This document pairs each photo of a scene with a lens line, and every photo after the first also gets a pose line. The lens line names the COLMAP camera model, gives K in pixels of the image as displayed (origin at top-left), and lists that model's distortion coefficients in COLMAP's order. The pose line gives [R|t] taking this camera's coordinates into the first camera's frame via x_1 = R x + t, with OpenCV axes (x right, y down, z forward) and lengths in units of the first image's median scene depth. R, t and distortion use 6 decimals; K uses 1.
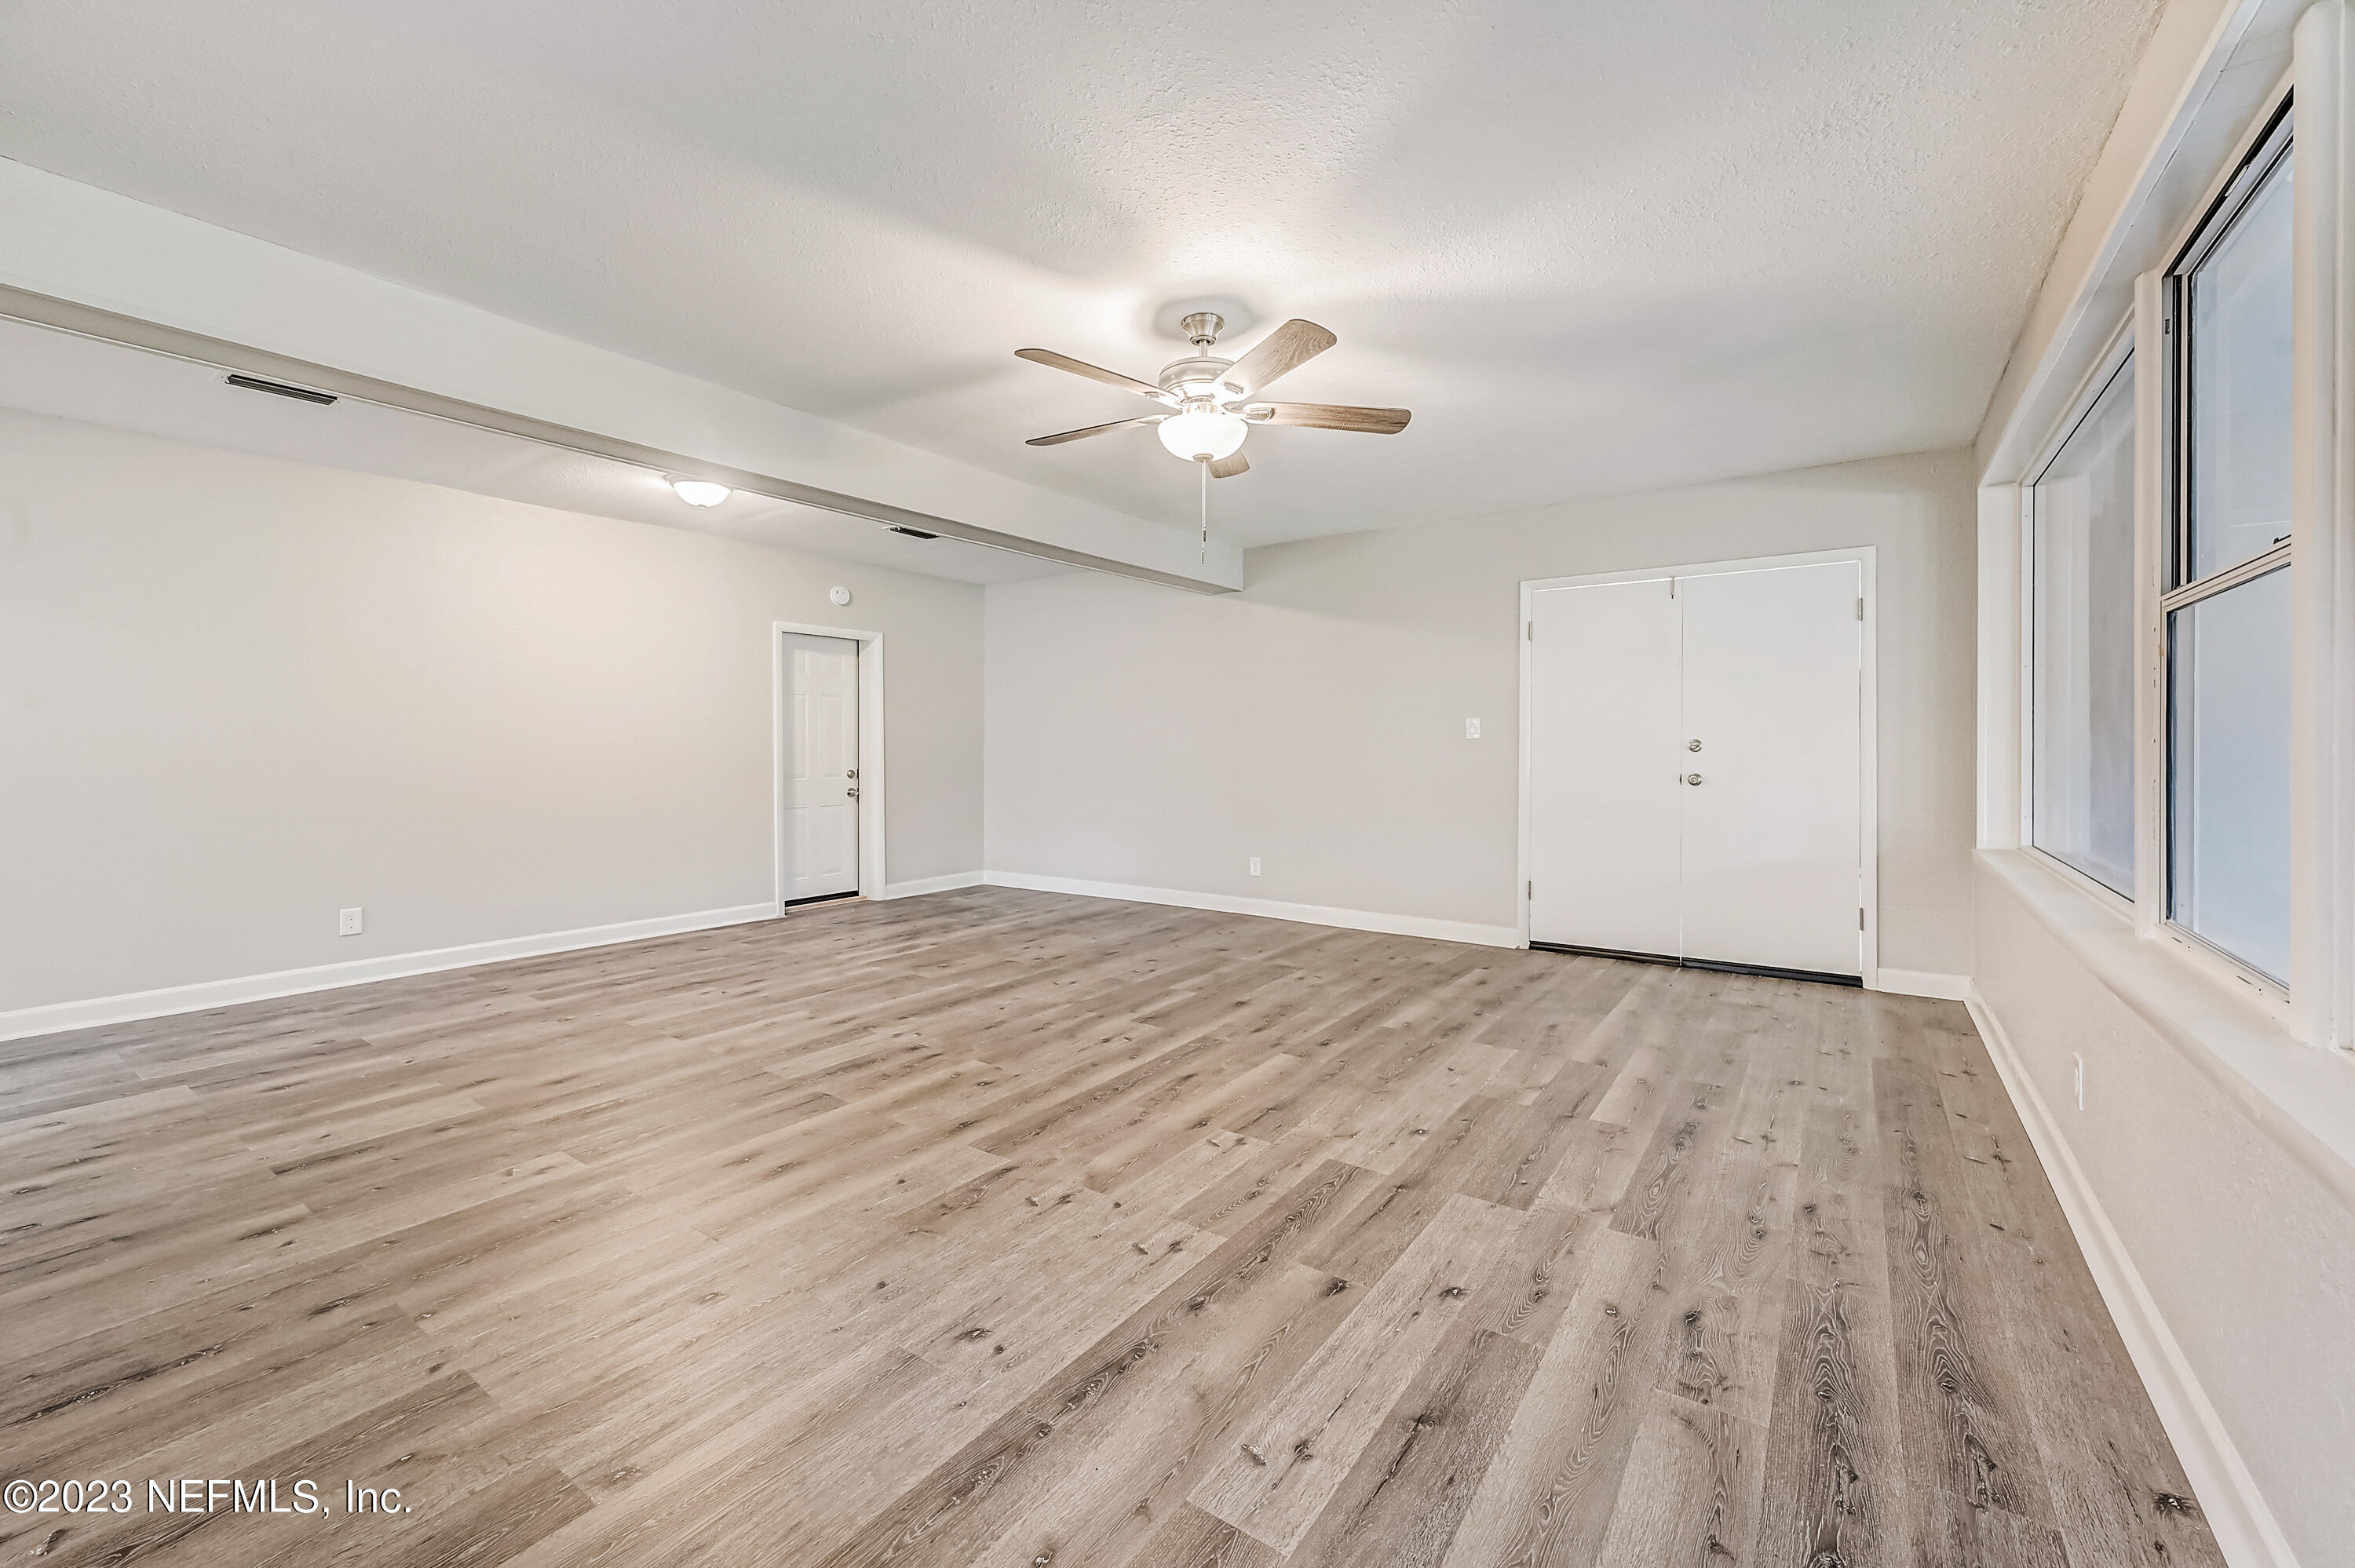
lens RADIAL K [[934.2, 0, 1191.3], [0, 934.2, 748.1], [0, 0, 1]] dist [-0.004566, -0.000796]
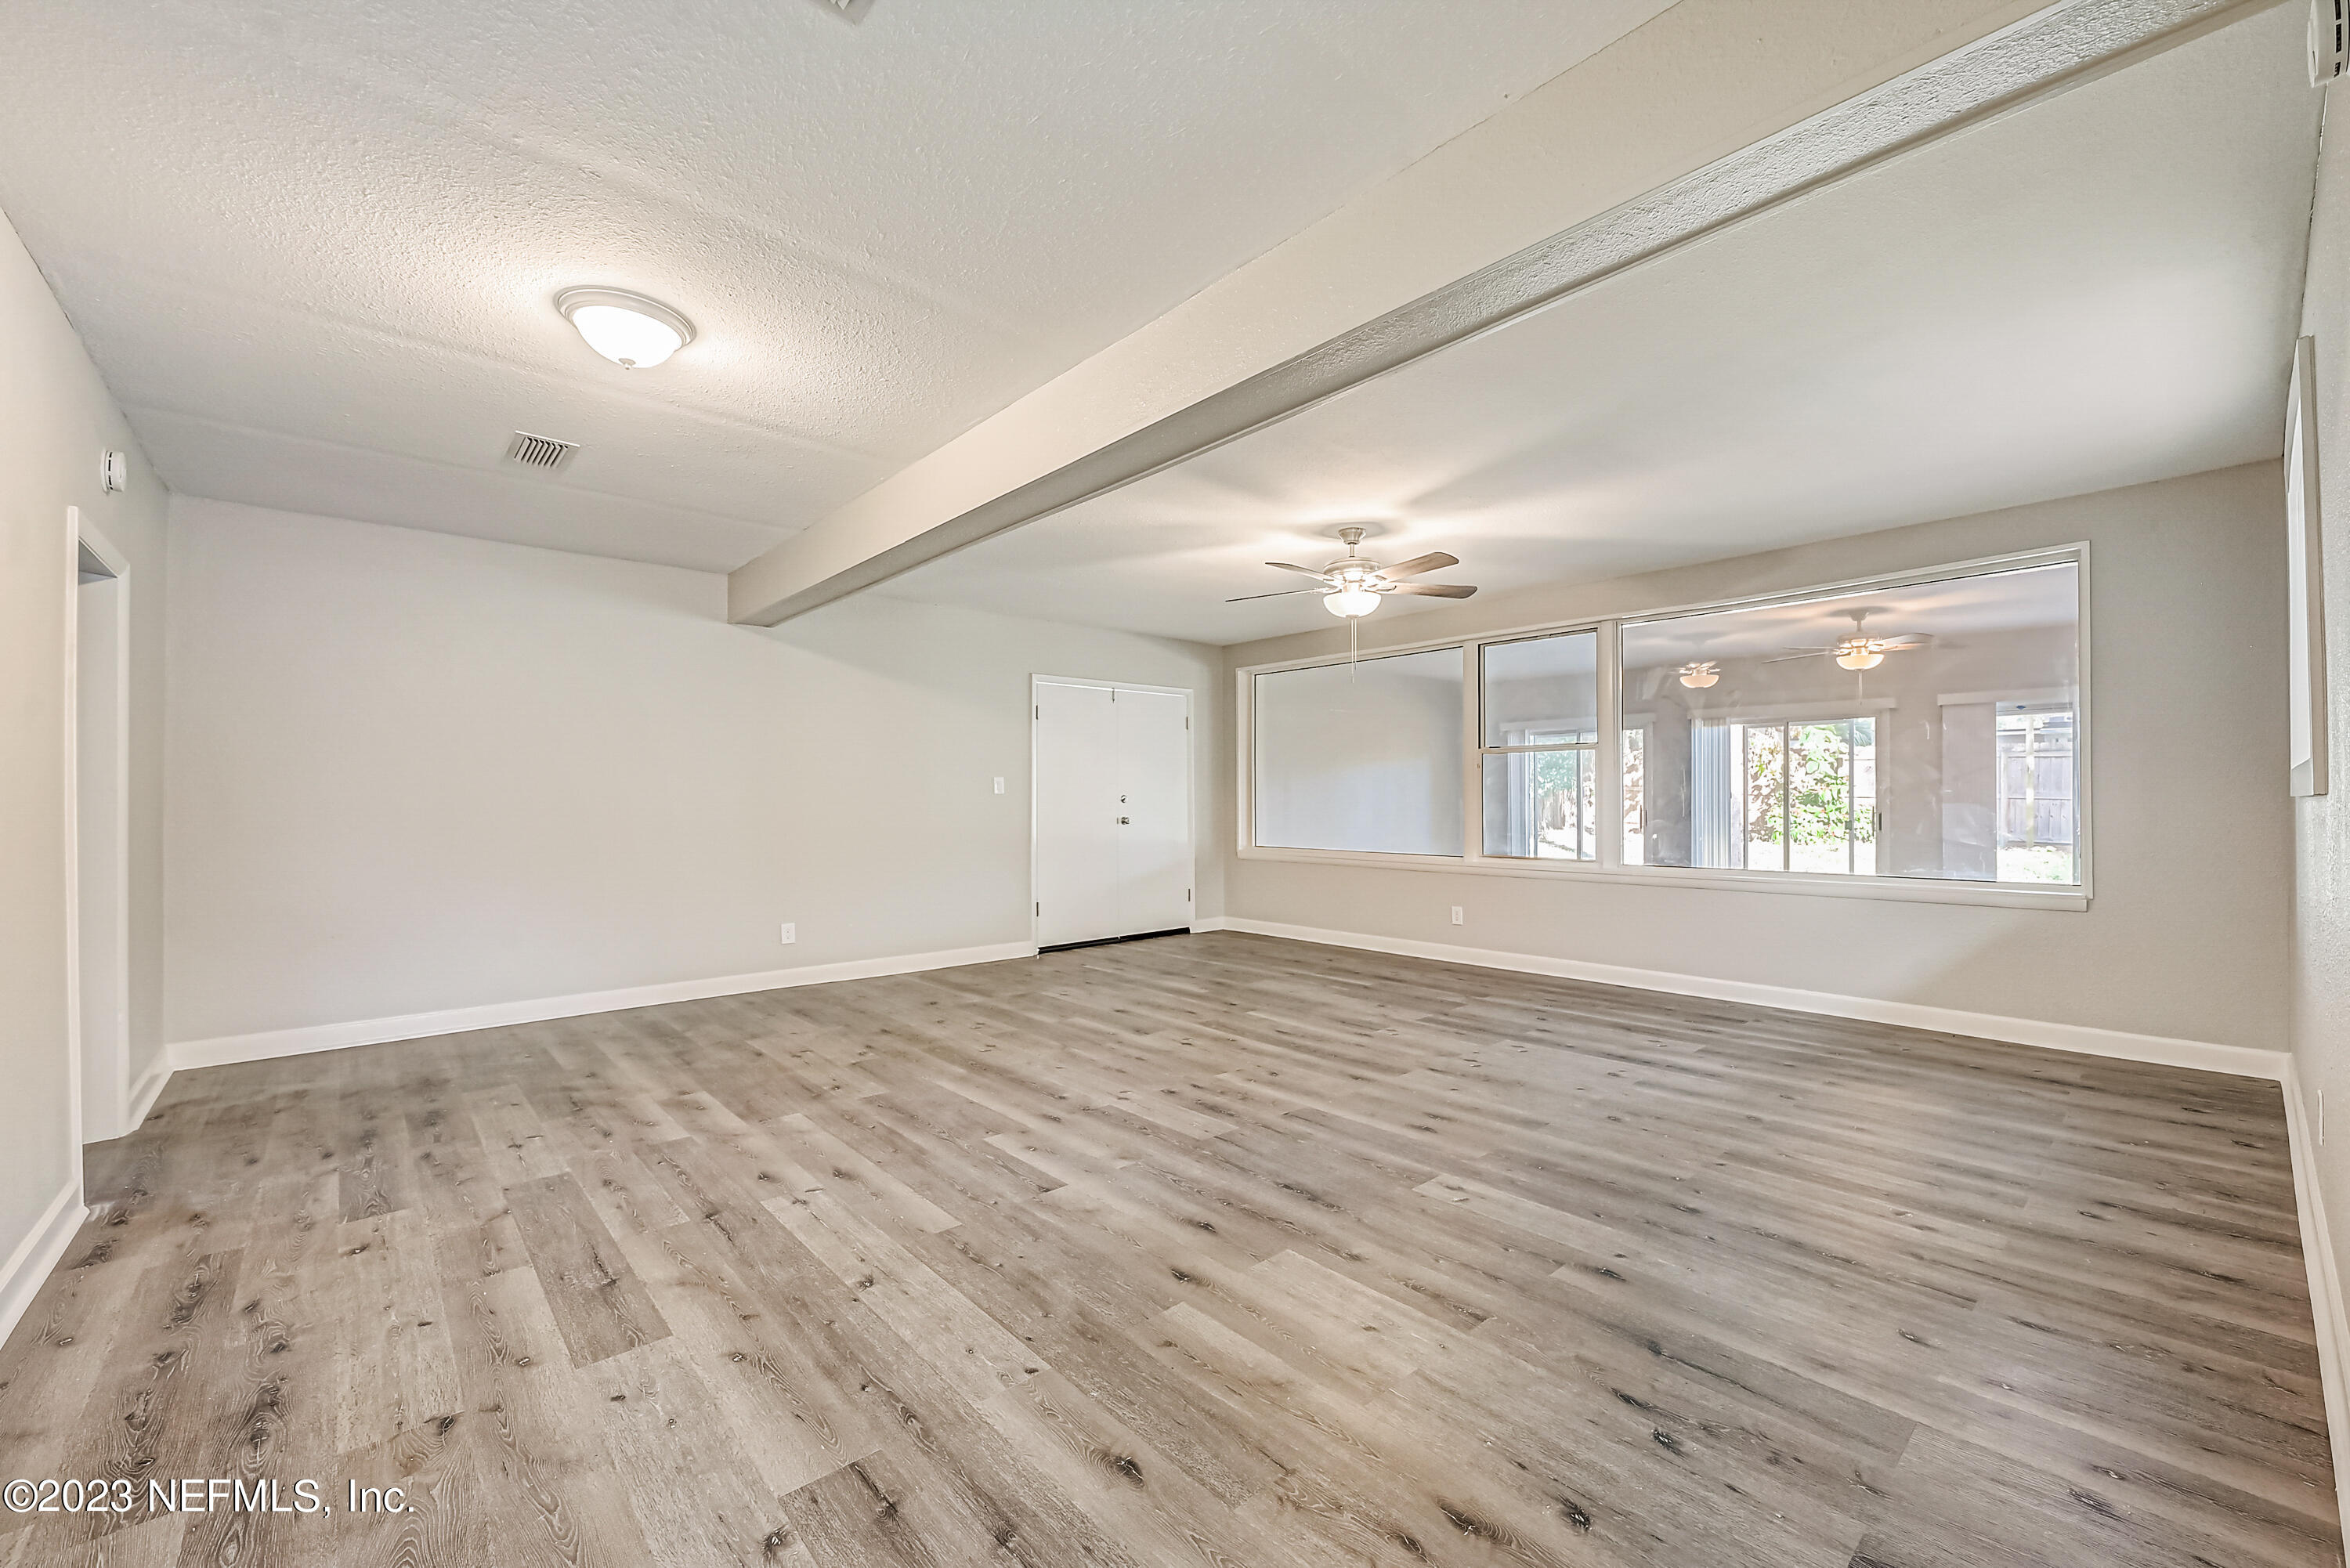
lens RADIAL K [[932.3, 0, 1178.8], [0, 932.3, 796.0], [0, 0, 1]] dist [-0.004566, -0.000796]
pose [[0.236662, 0.002118, 0.971590, -1.457595], [0.007767, 0.999962, -0.004072, -0.000524], [-0.971561, 0.008510, 0.236636, 0.839588]]
